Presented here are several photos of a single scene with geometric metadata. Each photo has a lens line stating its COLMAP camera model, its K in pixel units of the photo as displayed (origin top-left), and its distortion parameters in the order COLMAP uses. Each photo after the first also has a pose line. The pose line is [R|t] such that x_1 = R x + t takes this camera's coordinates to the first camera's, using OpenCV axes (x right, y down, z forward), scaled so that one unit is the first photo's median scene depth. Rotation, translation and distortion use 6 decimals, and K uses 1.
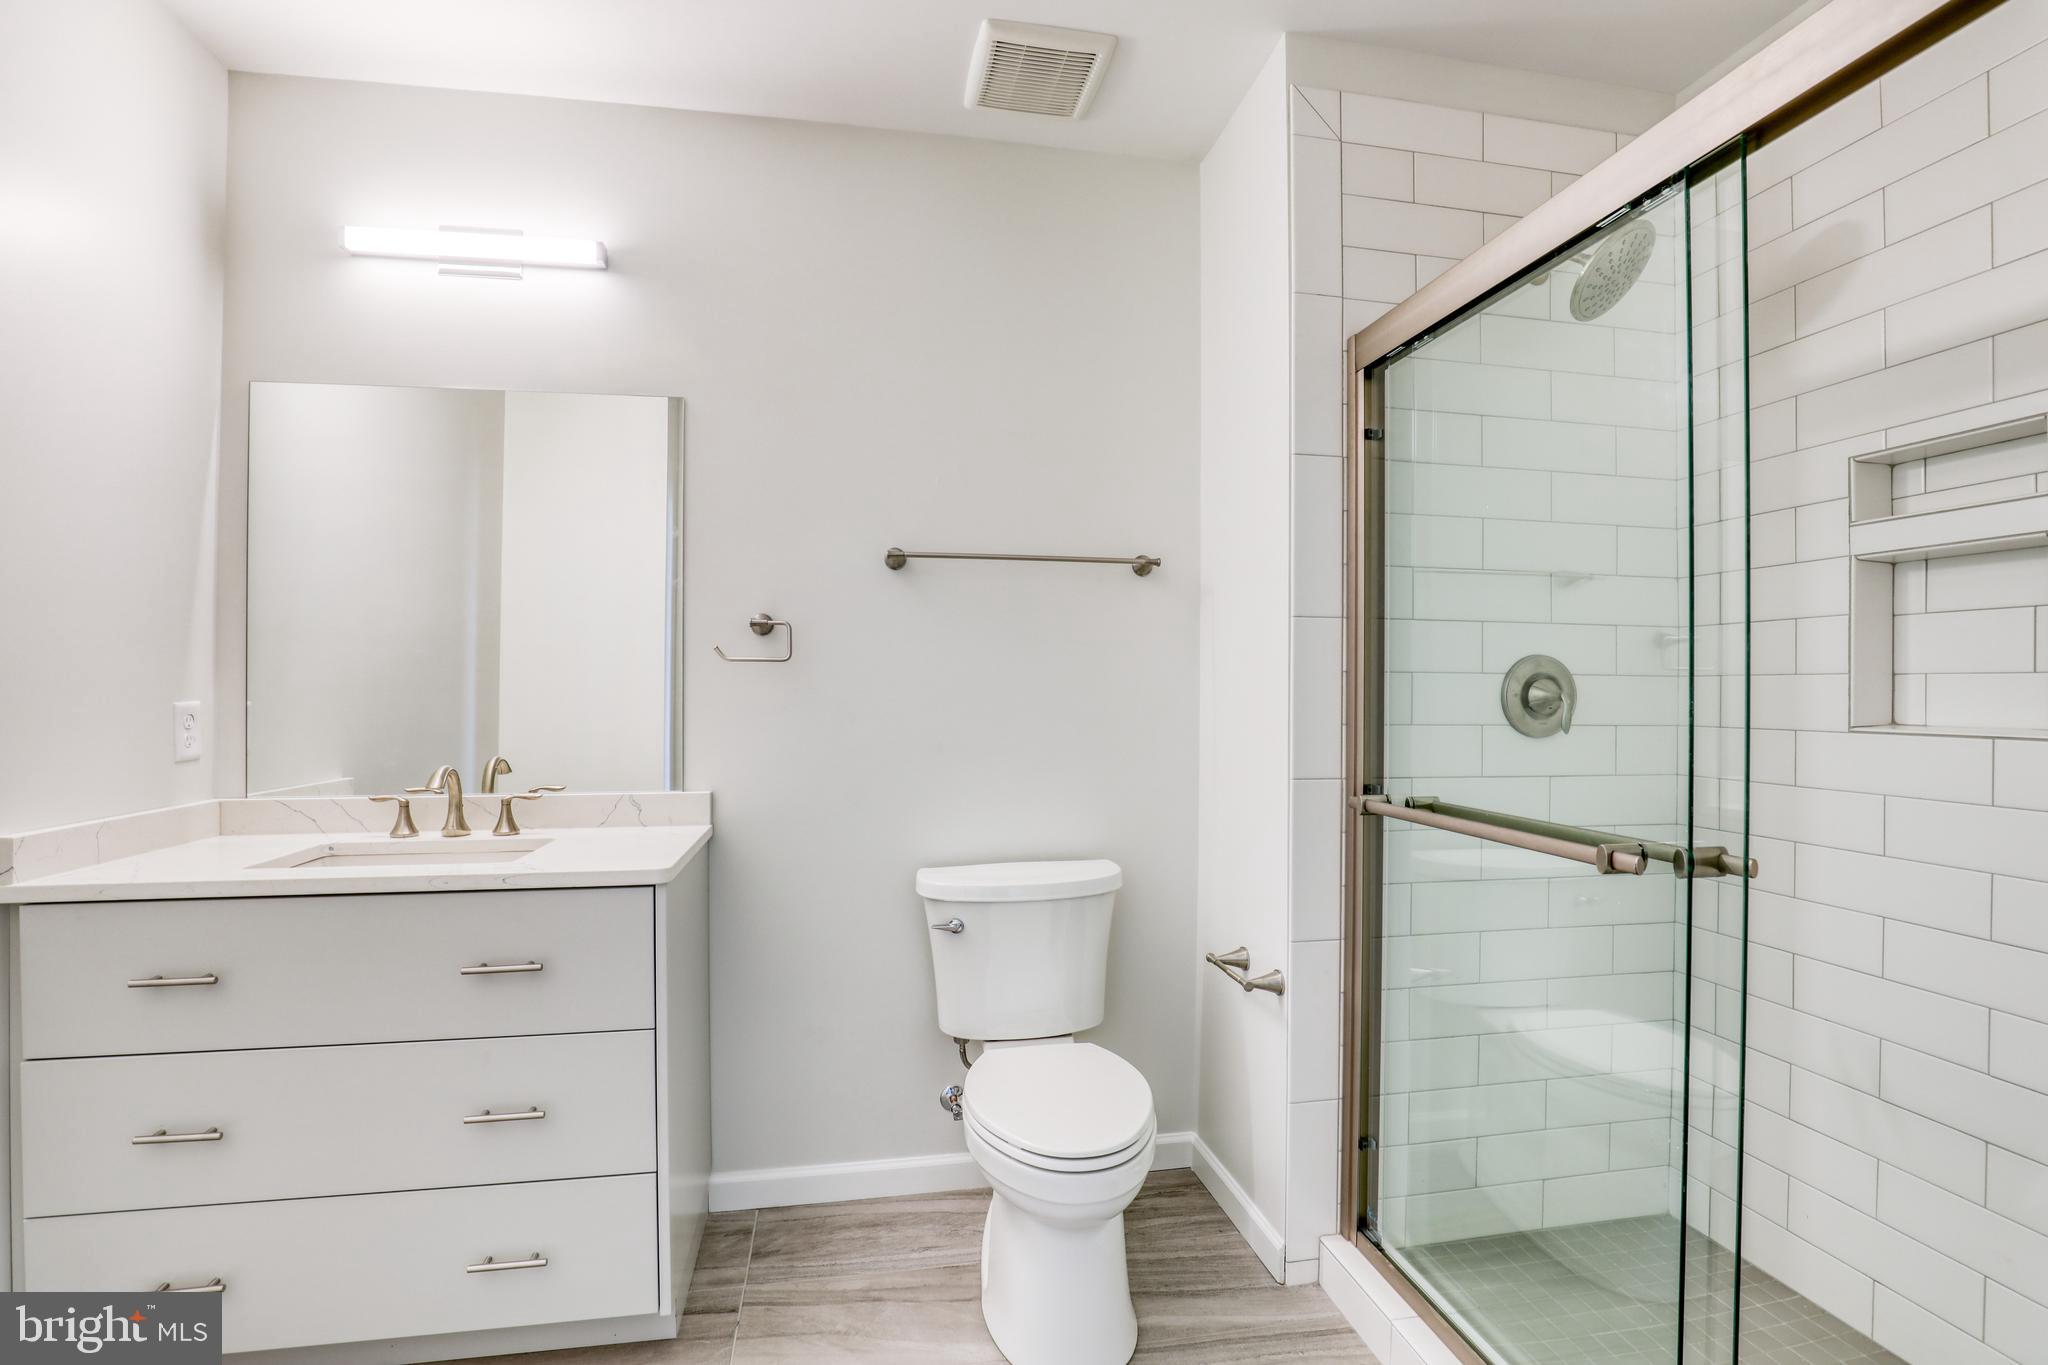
lens RADIAL K [[942.0, 0, 1023.5], [0, 942.0, 686.1], [0, 0, 1]] dist [-0.025919, 0.002588]
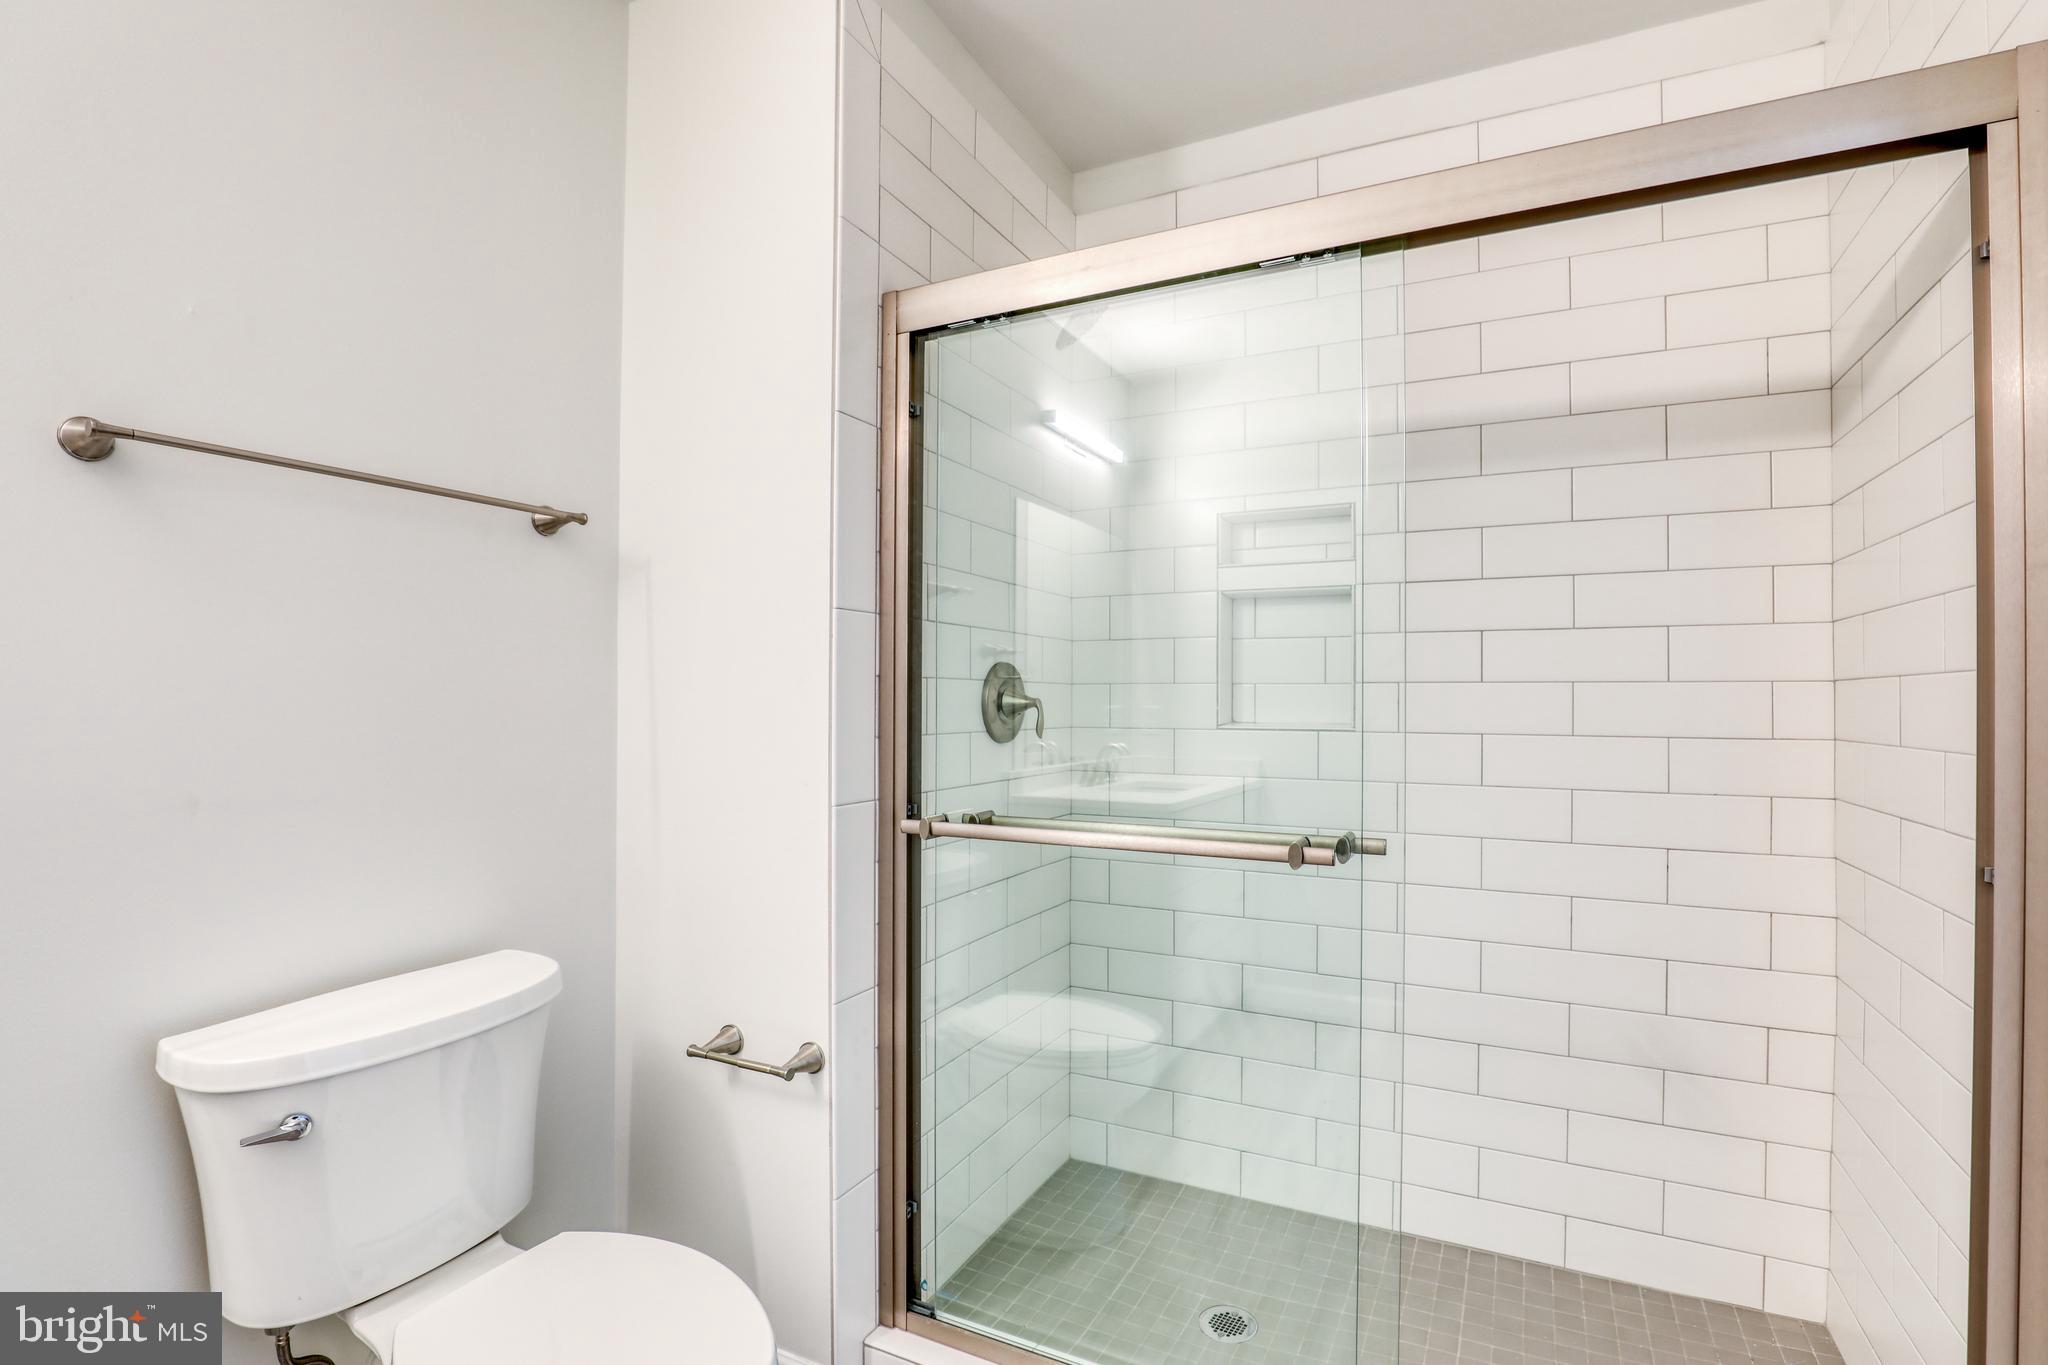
lens RADIAL K [[942.0, 0, 1027.4], [0, 942.0, 688.6], [0, 0, 1]] dist [-0.025919, 0.002588]
pose [[0.611215, 0.003222, 0.791458, -0.261717], [-0.003193, 0.999994, -0.001606, -0.002610], [-0.791458, -0.001545, 0.611221, 0.363014]]
